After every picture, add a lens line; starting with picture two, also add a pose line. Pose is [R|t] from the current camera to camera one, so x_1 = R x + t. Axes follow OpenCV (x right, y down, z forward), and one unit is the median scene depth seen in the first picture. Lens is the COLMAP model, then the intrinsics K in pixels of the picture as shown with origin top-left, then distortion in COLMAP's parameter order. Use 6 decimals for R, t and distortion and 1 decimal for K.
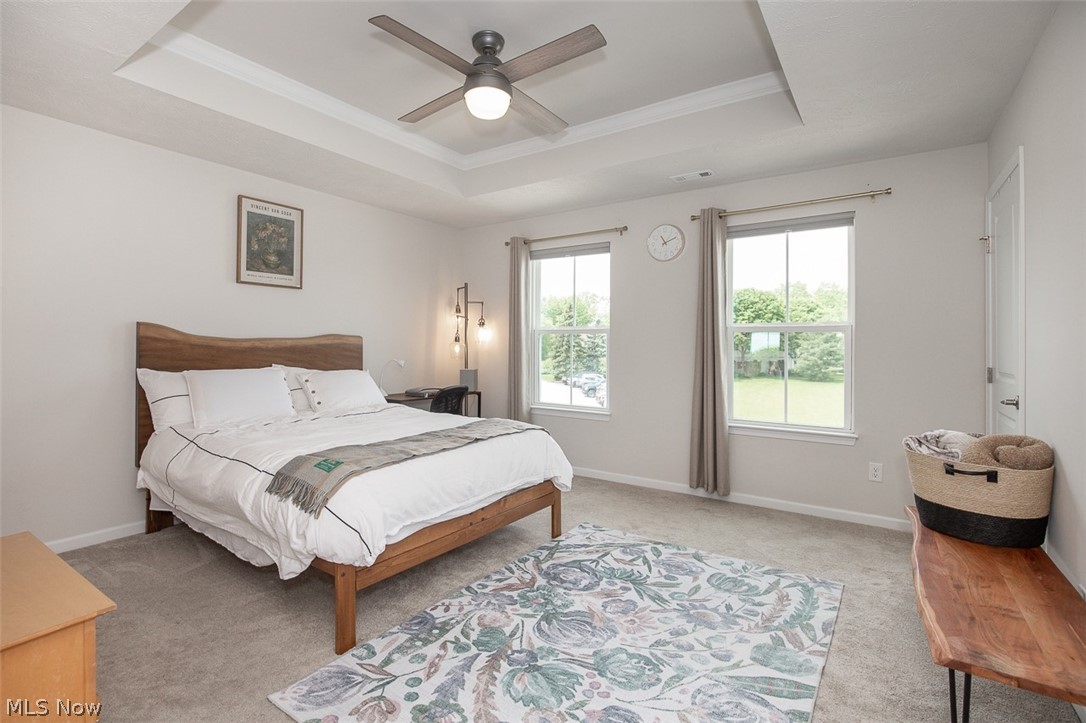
lens RADIAL K [[509.6, 0, 542.3], [0, 509.6, 357.5], [0, 0, 1]] dist [-0.003183, -0.000301]
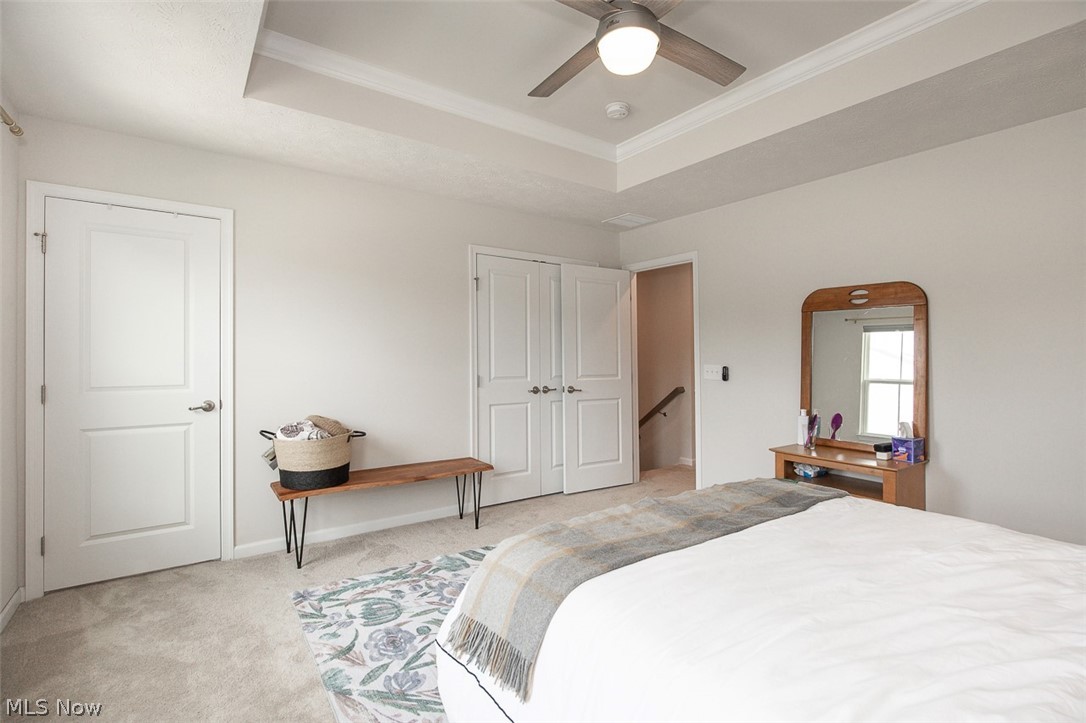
lens RADIAL K [[509.6, 0, 542.3], [0, 509.6, 357.5], [0, 0, 1]] dist [-0.003183, -0.000301]
pose [[-0.937211, -0.002960, 0.348751, -0.240918], [0.007718, 0.999543, 0.029226, -0.056017], [-0.348678, 0.030082, -0.936760, 1.745160]]
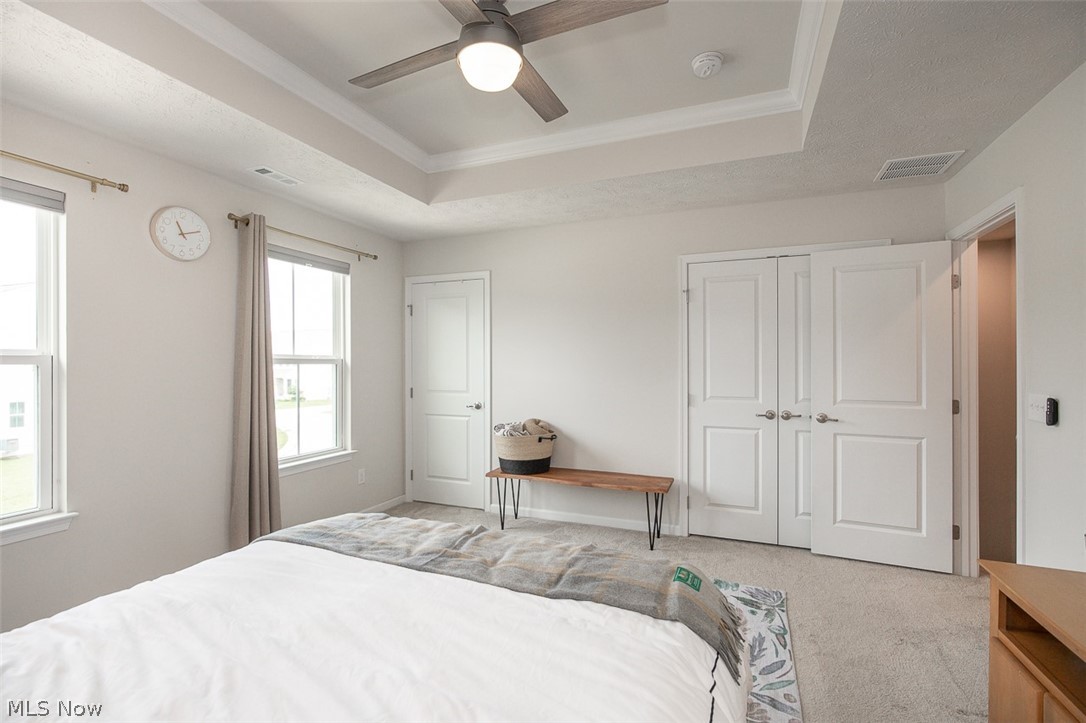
lens RADIAL K [[500.6, 0, 540.5], [0, 500.6, 373.7], [0, 0, 1]] dist [-0.013108, 0.001060]
pose [[-0.199997, -0.016545, 0.979657, -0.830602], [0.027020, 0.999384, 0.022394, -0.058063], [-0.979424, 0.030949, -0.199426, 1.059854]]
